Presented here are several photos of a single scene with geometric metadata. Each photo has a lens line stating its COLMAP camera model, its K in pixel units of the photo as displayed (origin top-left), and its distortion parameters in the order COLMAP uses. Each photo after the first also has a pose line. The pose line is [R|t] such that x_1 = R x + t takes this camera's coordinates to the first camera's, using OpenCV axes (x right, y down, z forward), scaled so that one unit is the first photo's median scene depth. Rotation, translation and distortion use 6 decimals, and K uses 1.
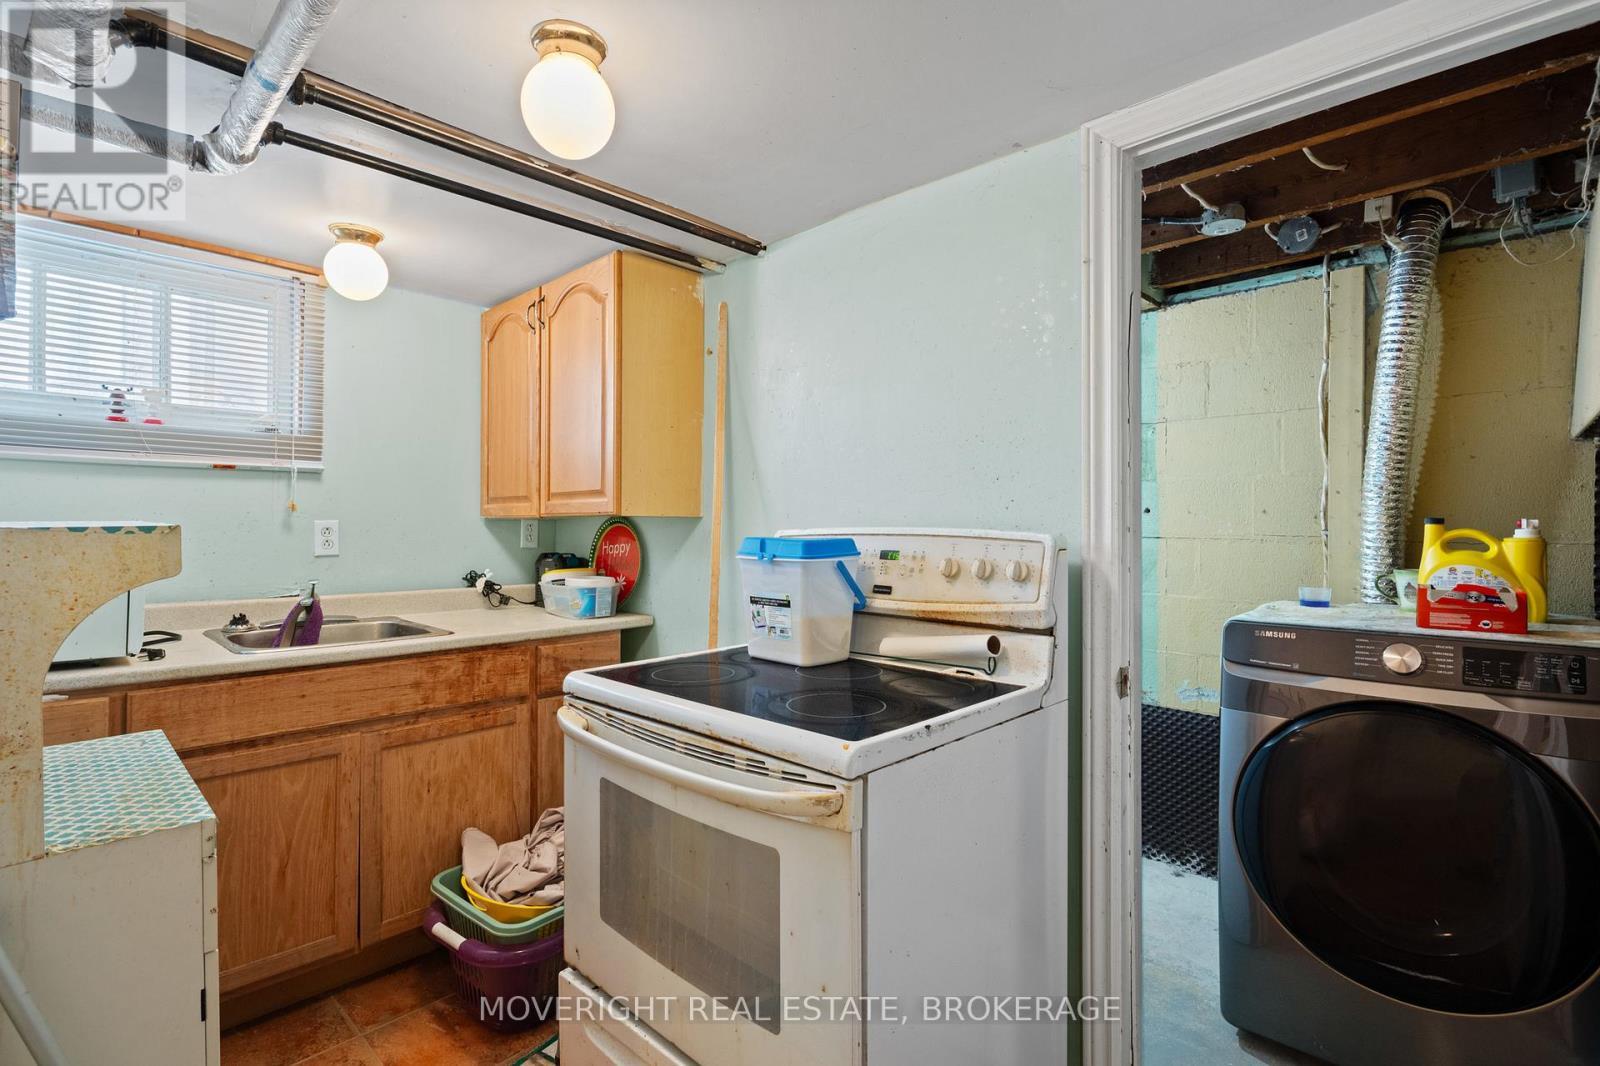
lens RADIAL K [[762.9, 0, 800.5], [0, 762.9, 531.1], [0, 0, 1]] dist [0.003974, 0.000803]
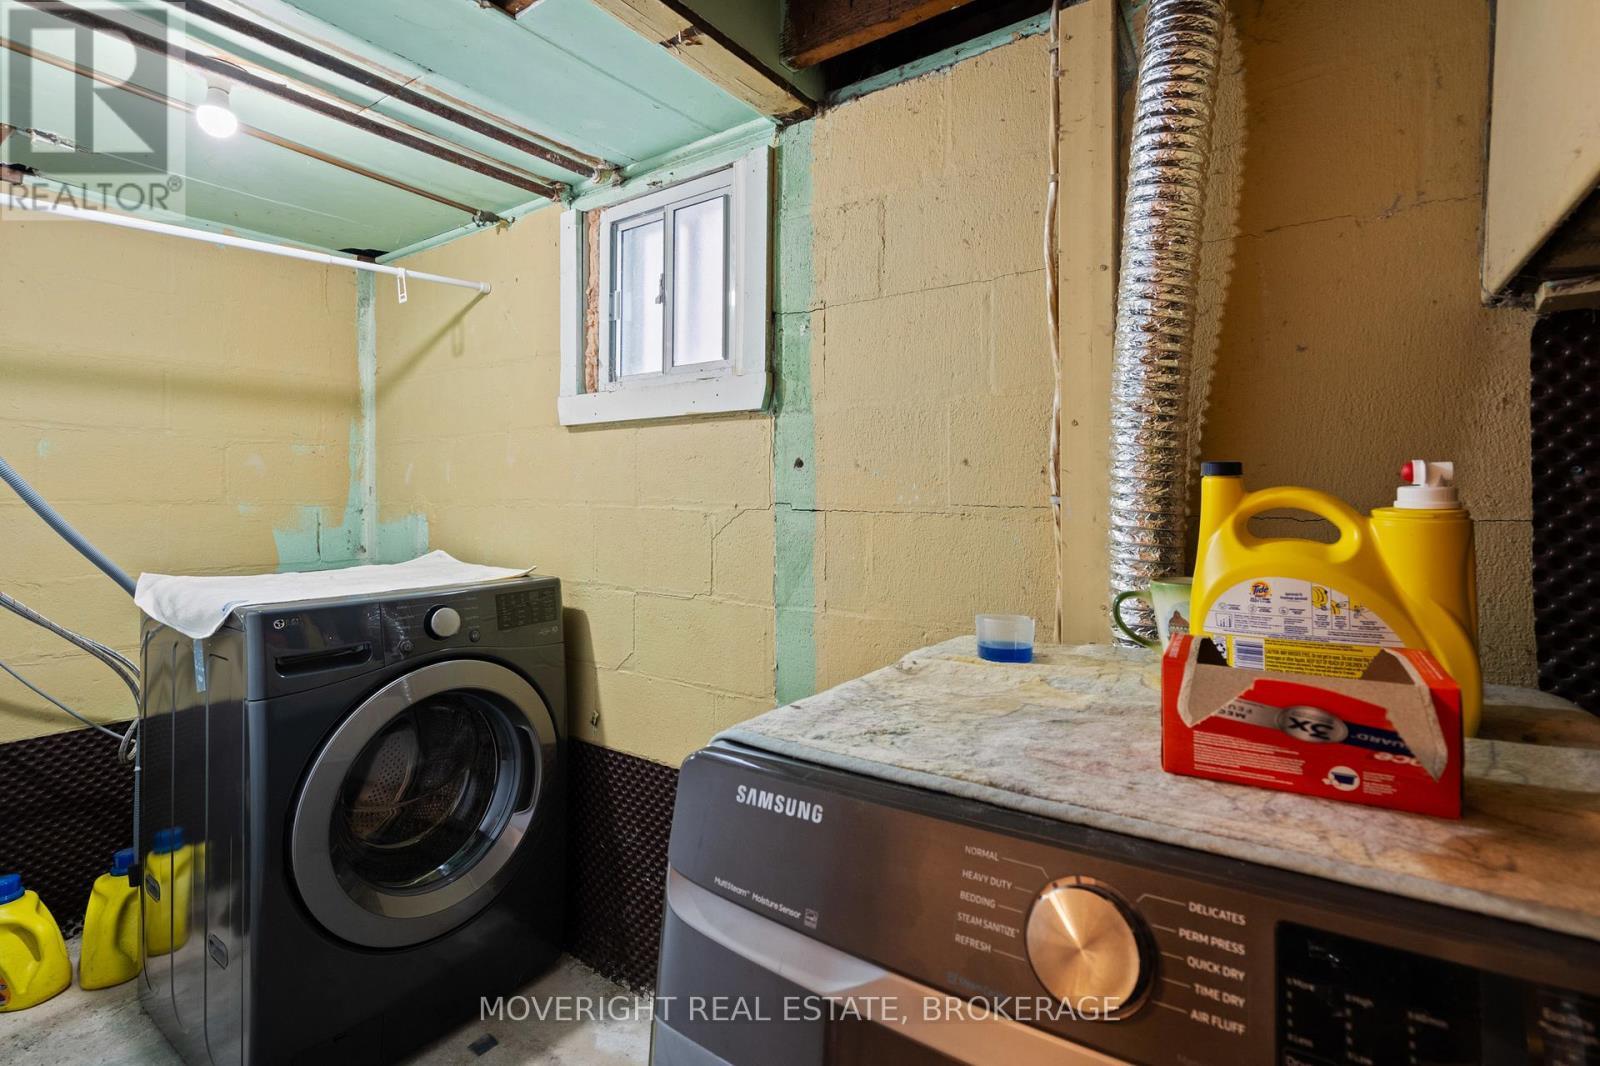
lens RADIAL K [[762.9, 0, 814.4], [0, 762.9, 486.4], [0, 0, 1]] dist [0.003974, 0.000803]
pose [[0.988772, 0.000695, 0.149433, 0.451300], [0.002665, 0.999748, -0.022283, 0.004216], [-0.149411, 0.022431, 0.988521, 0.513091]]
